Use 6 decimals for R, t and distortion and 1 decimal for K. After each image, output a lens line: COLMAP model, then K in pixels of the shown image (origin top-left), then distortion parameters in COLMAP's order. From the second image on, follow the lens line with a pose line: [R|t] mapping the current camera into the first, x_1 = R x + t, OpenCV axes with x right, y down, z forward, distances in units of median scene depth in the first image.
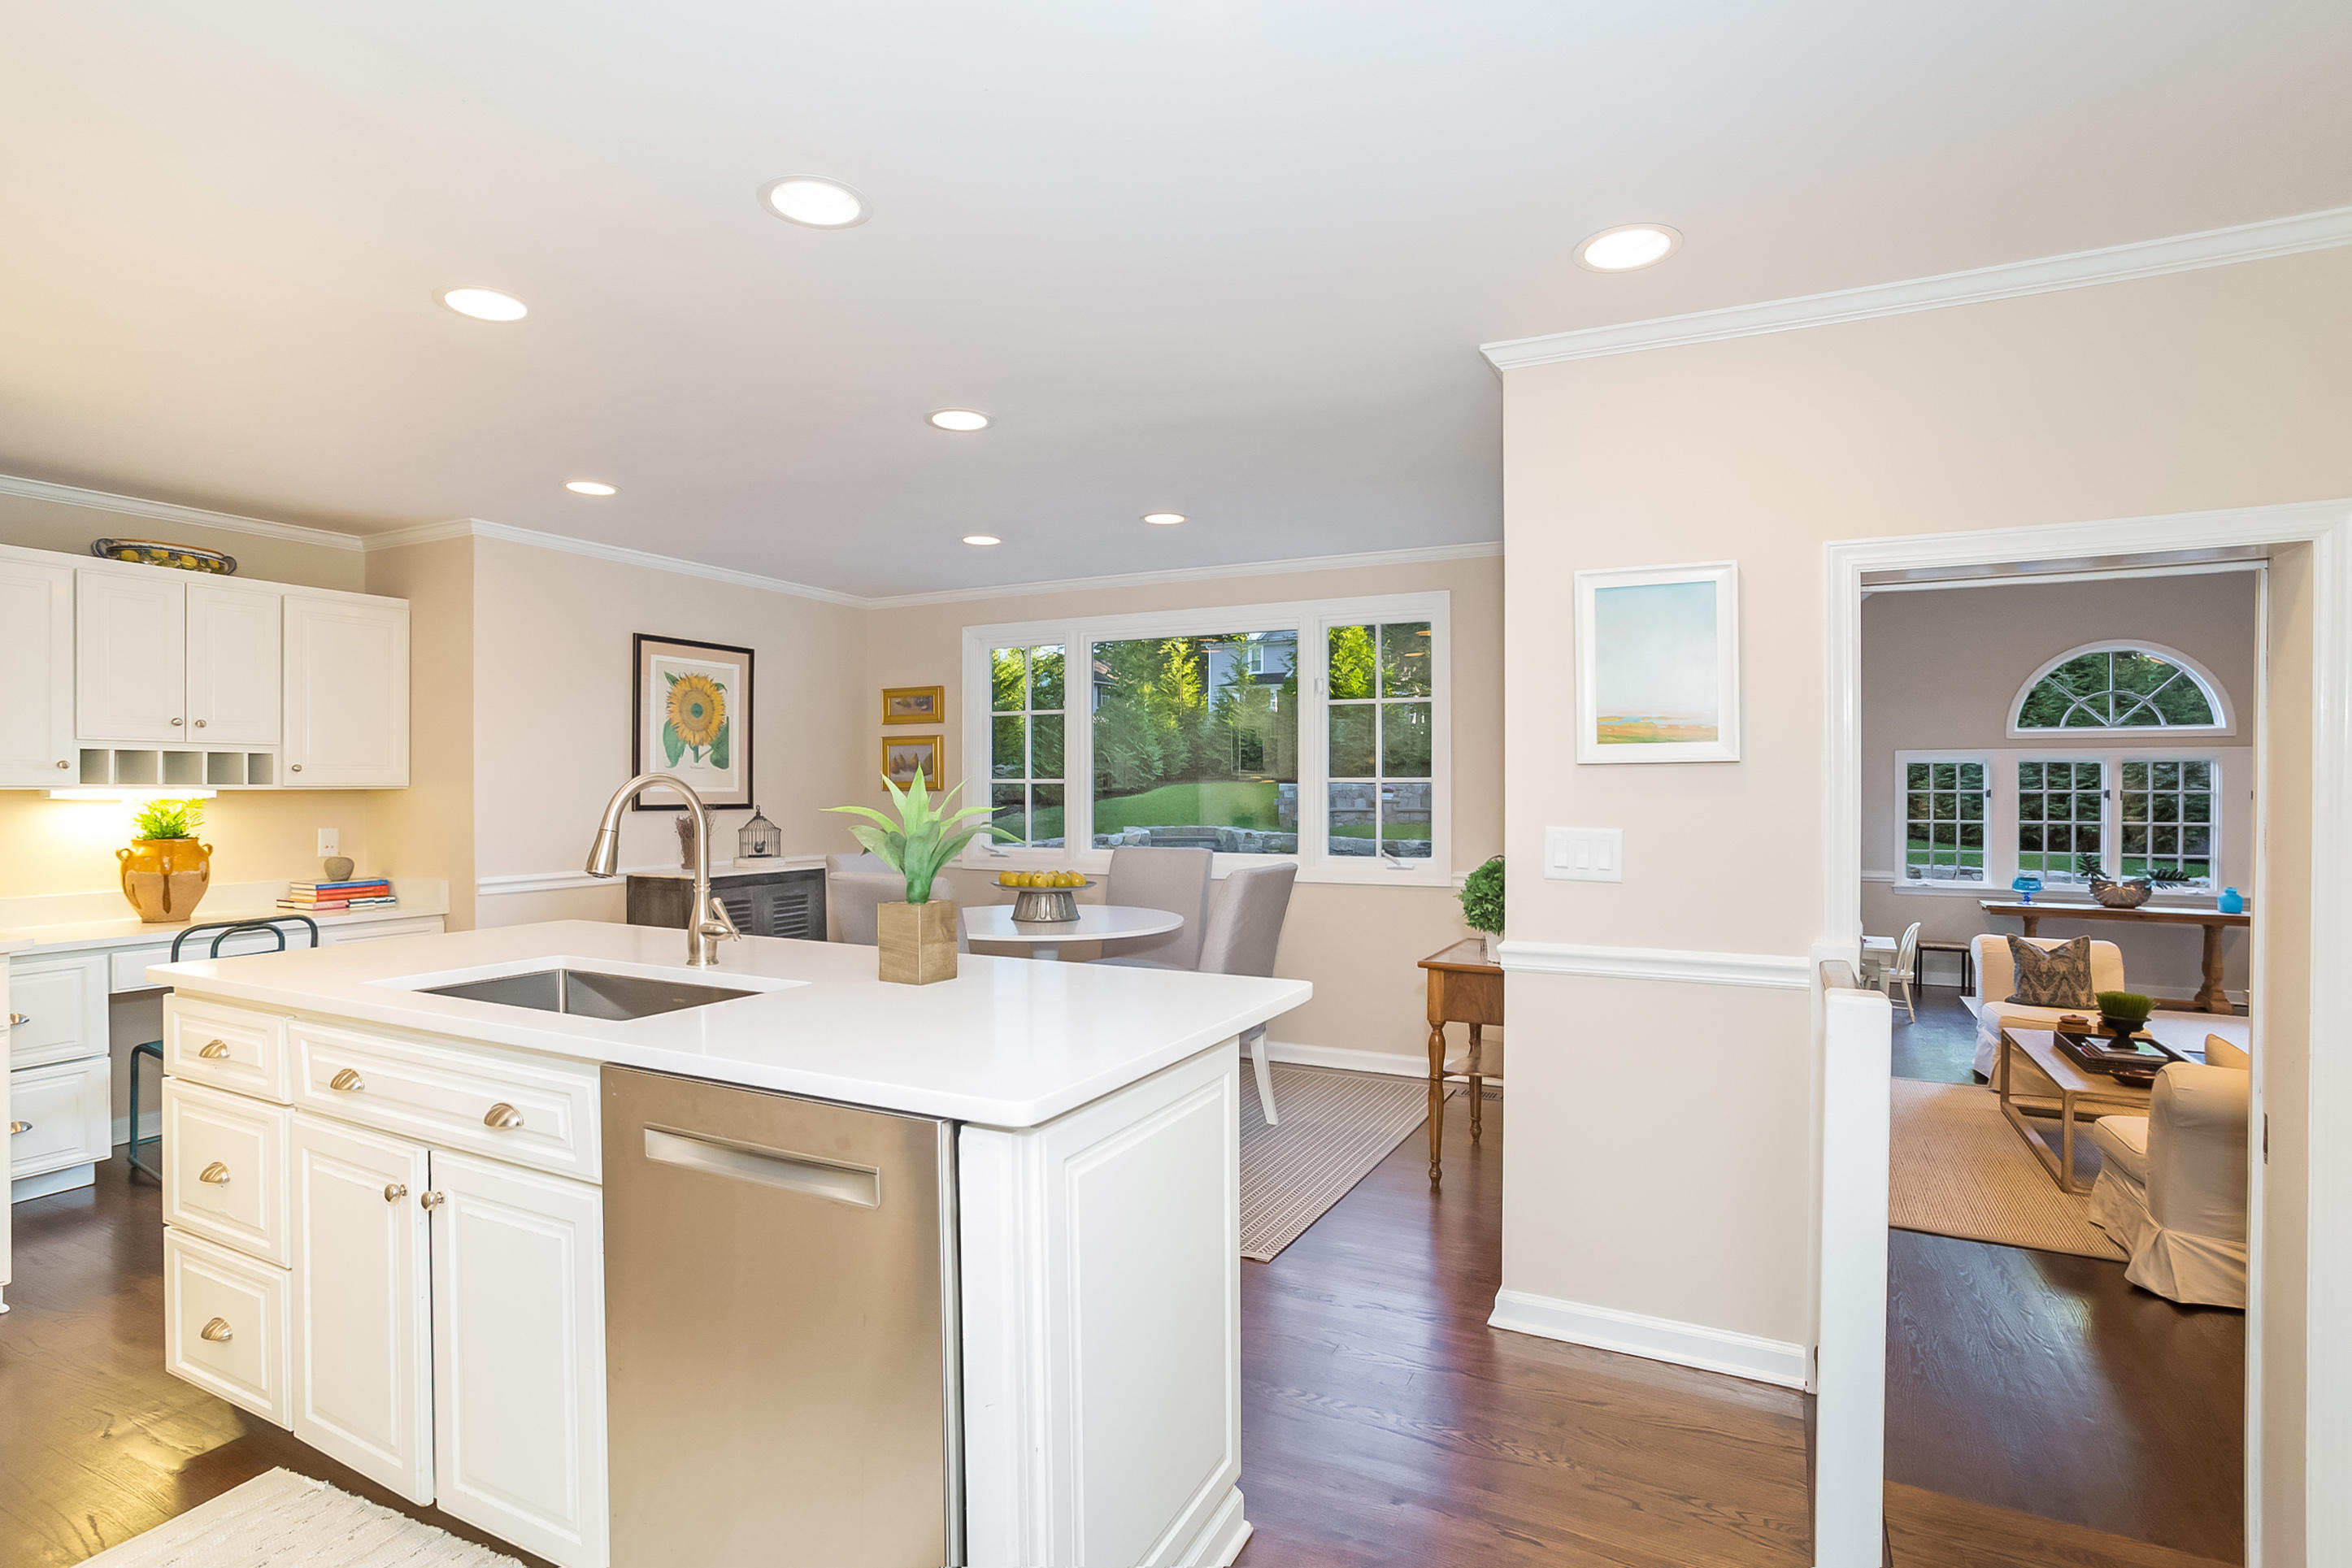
lens RADIAL K [[1172.4, 0, 1136.8], [0, 1172.4, 788.0], [0, 0, 1]] dist [-0.010065, 0.000661]
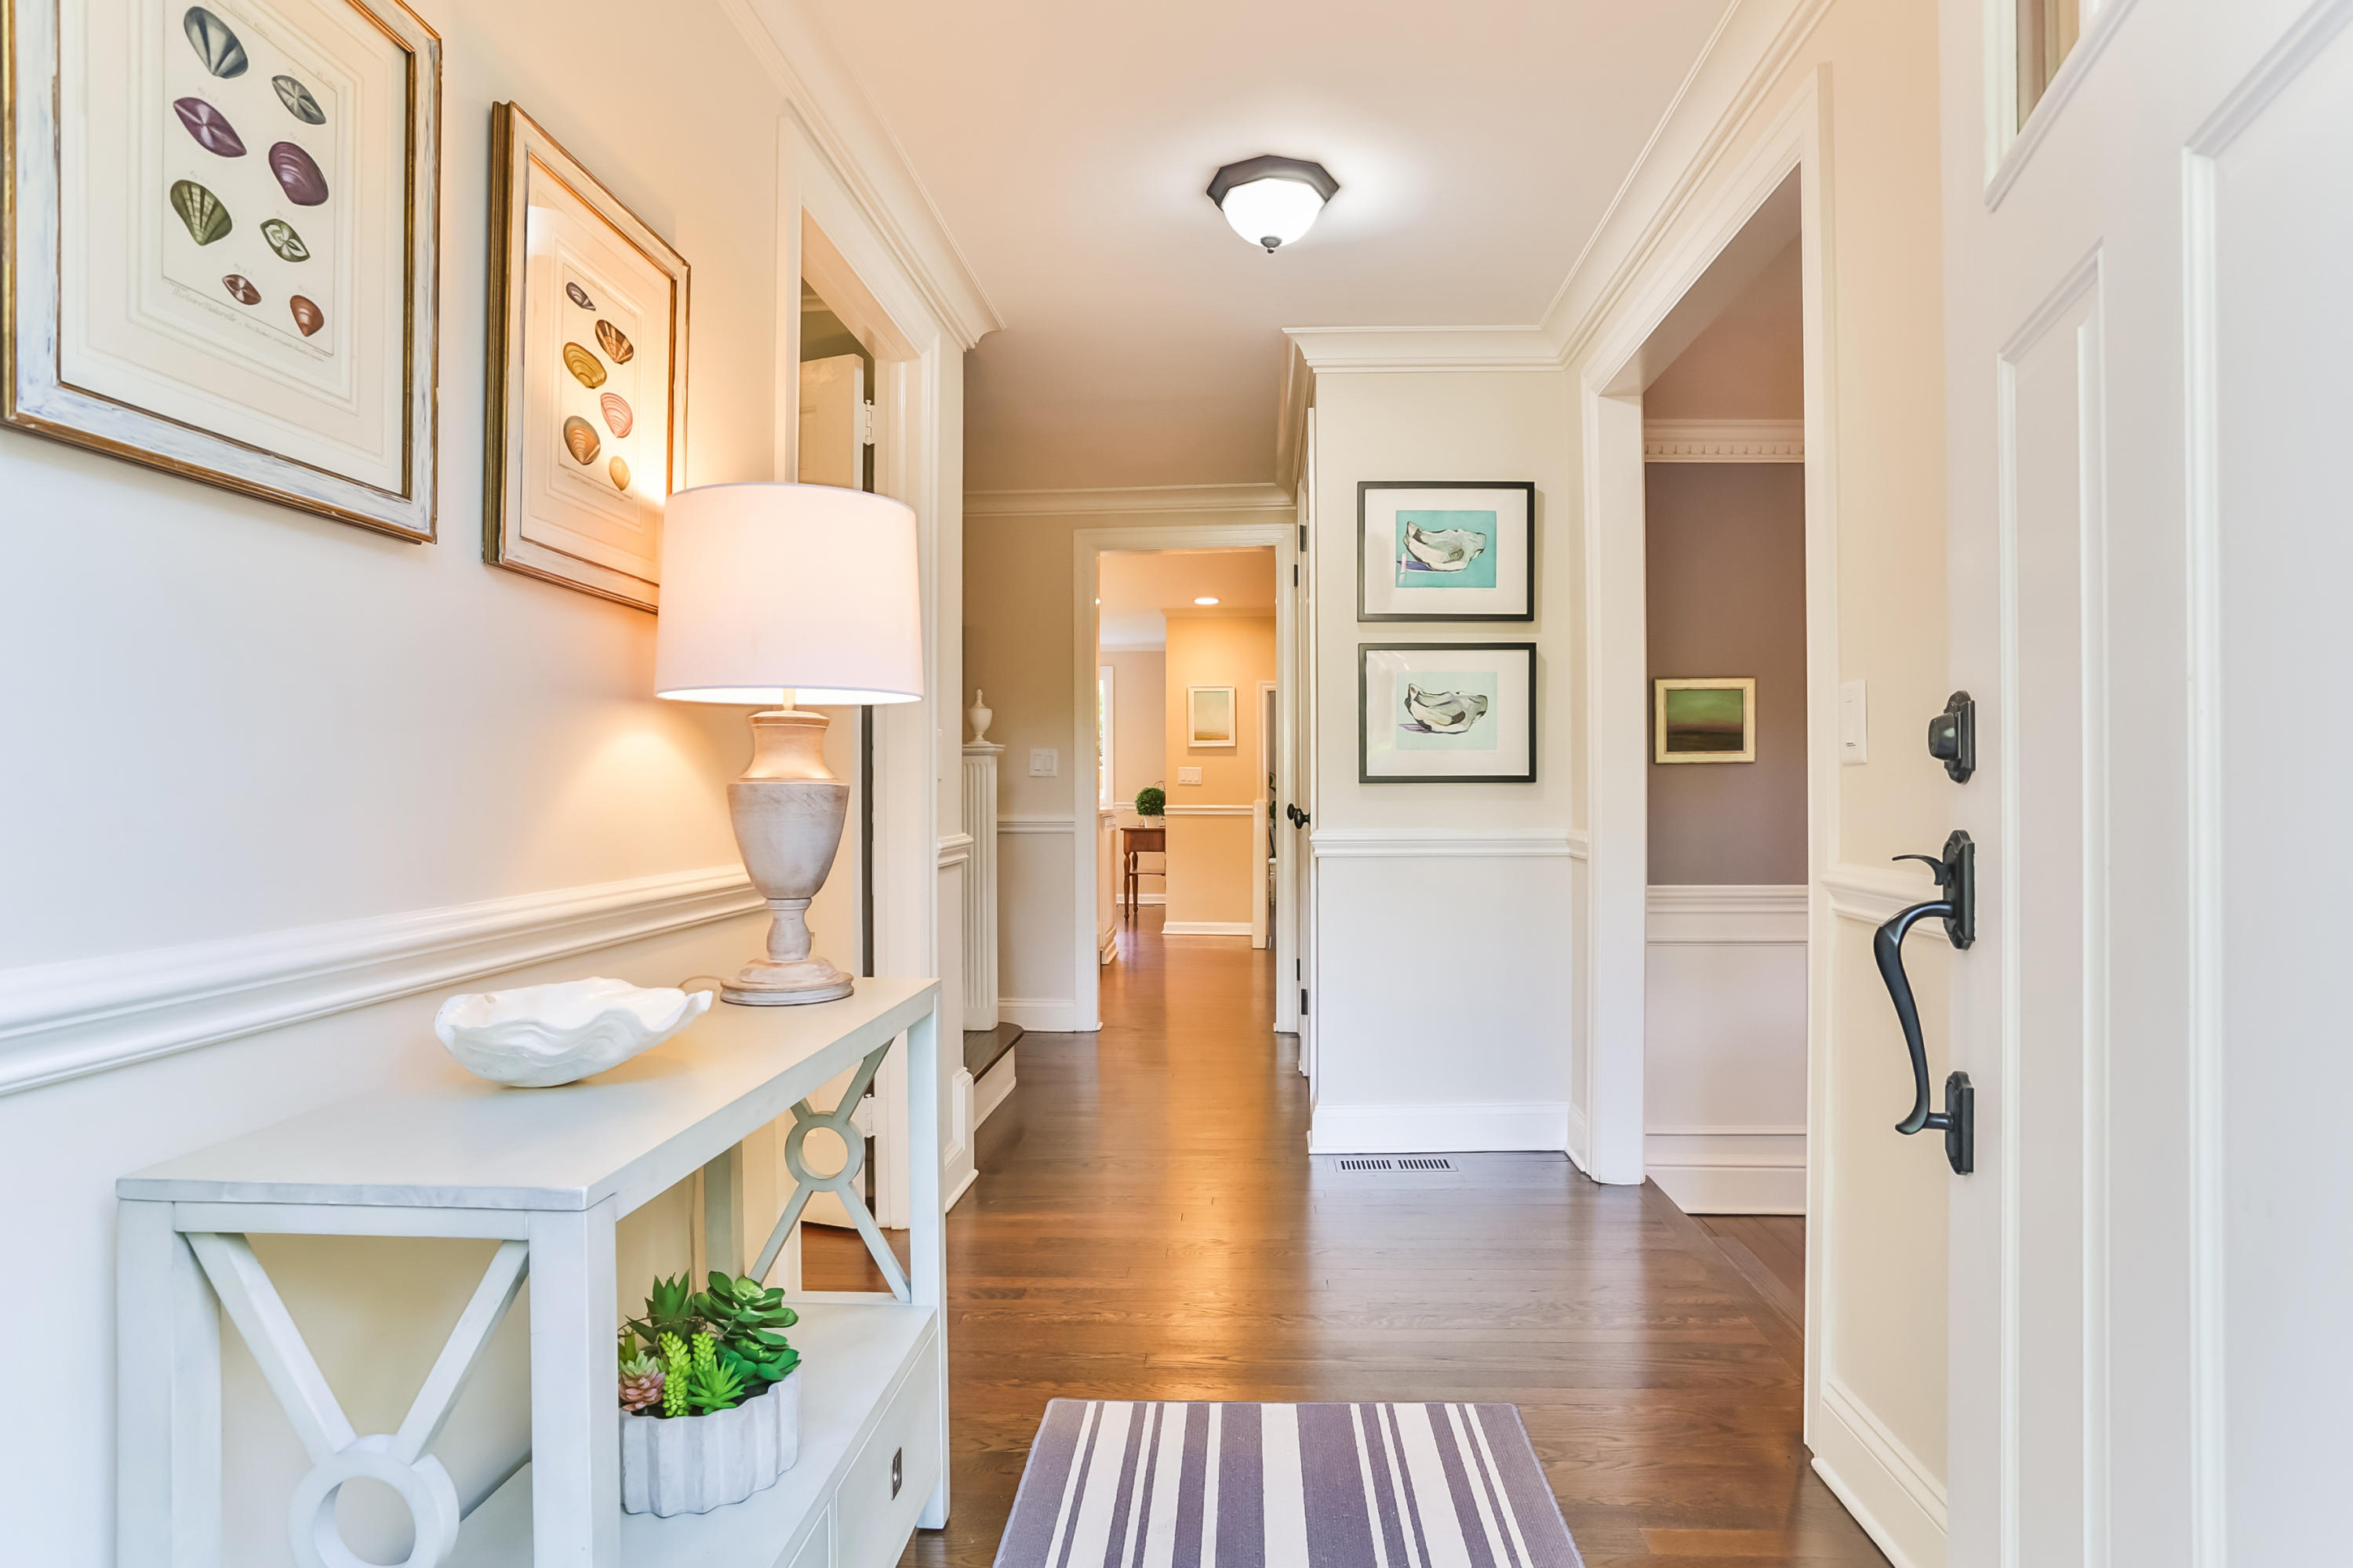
lens RADIAL K [[1217.1, 0, 1176.5], [0, 1217.1, 784.0], [0, 0, 1]] dist [-0.005922, 0.001824]
pose [[0.912549, -0.006828, 0.408910, -0.310393], [0.007237, 0.999974, 0.000546, 0.024016], [-0.408903, 0.002462, 0.912575, -0.616754]]
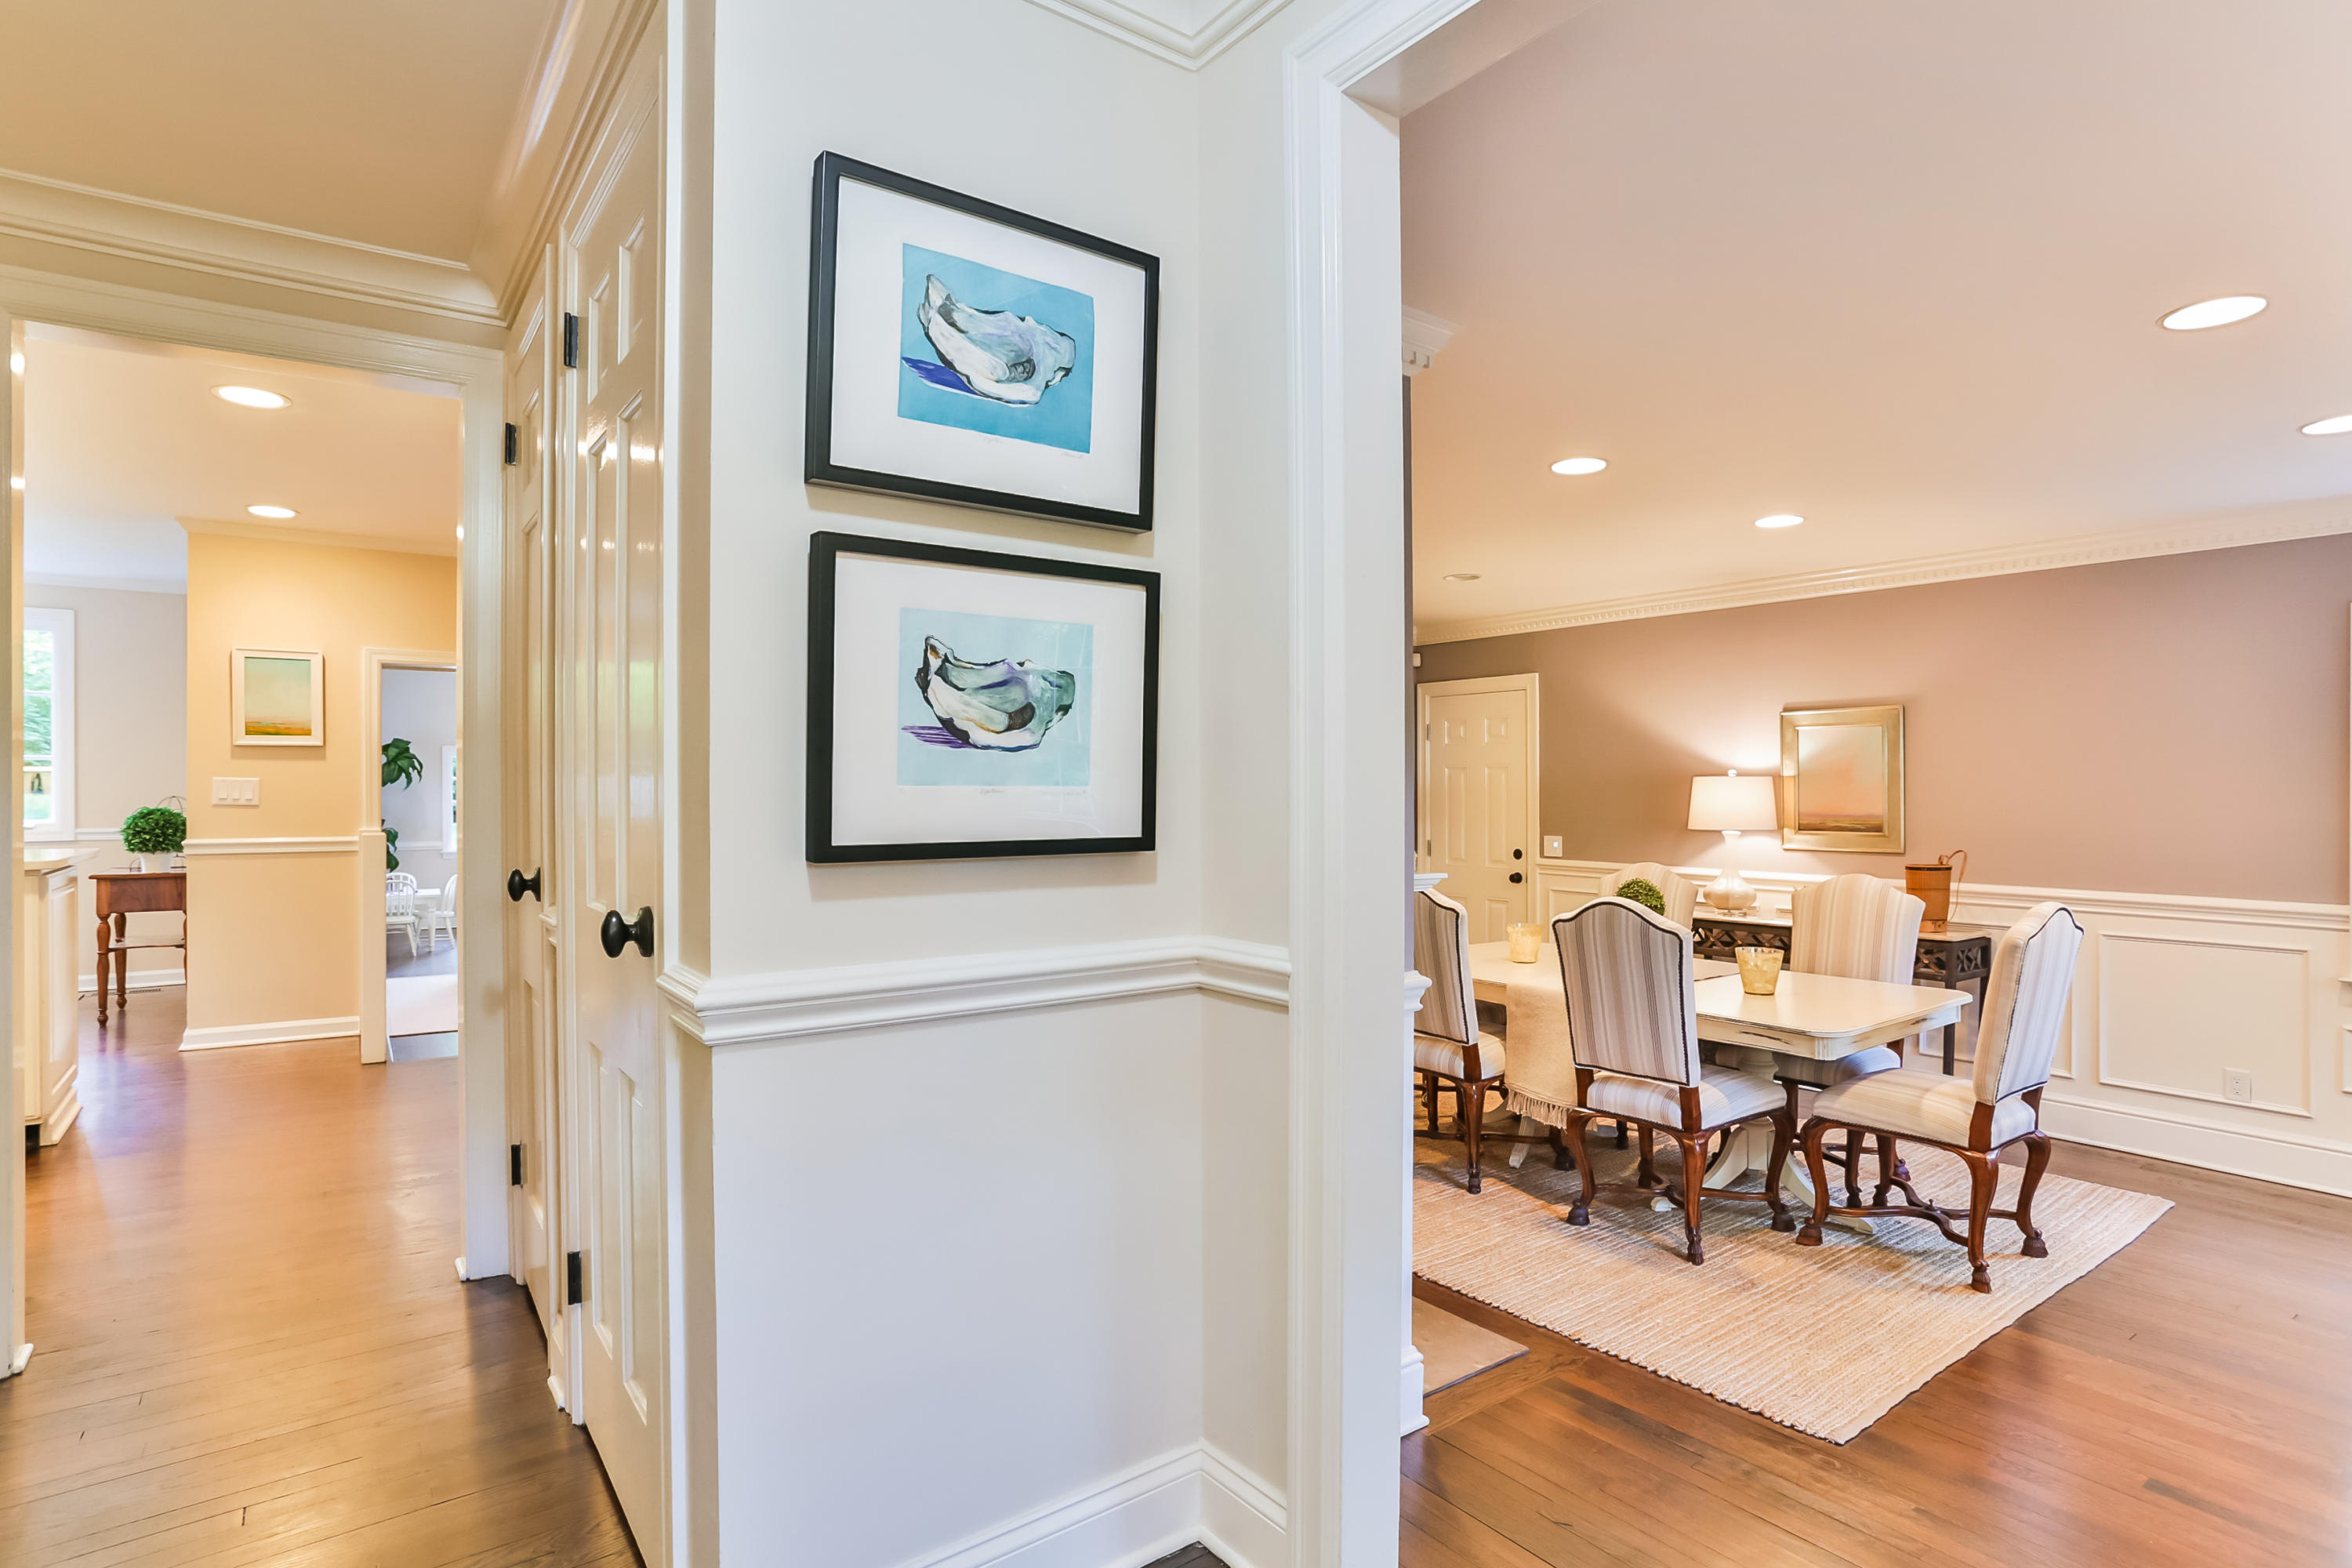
lens RADIAL K [[1216.5, 0, 1176.0], [0, 1216.5, 784.0], [0, 0, 1]] dist [-0.005922, 0.001824]
pose [[0.450784, -0.007238, 0.892604, -0.227758], [0.005968, 0.999969, 0.005095, 0.013753], [-0.892613, 0.003030, 0.450813, -0.415249]]
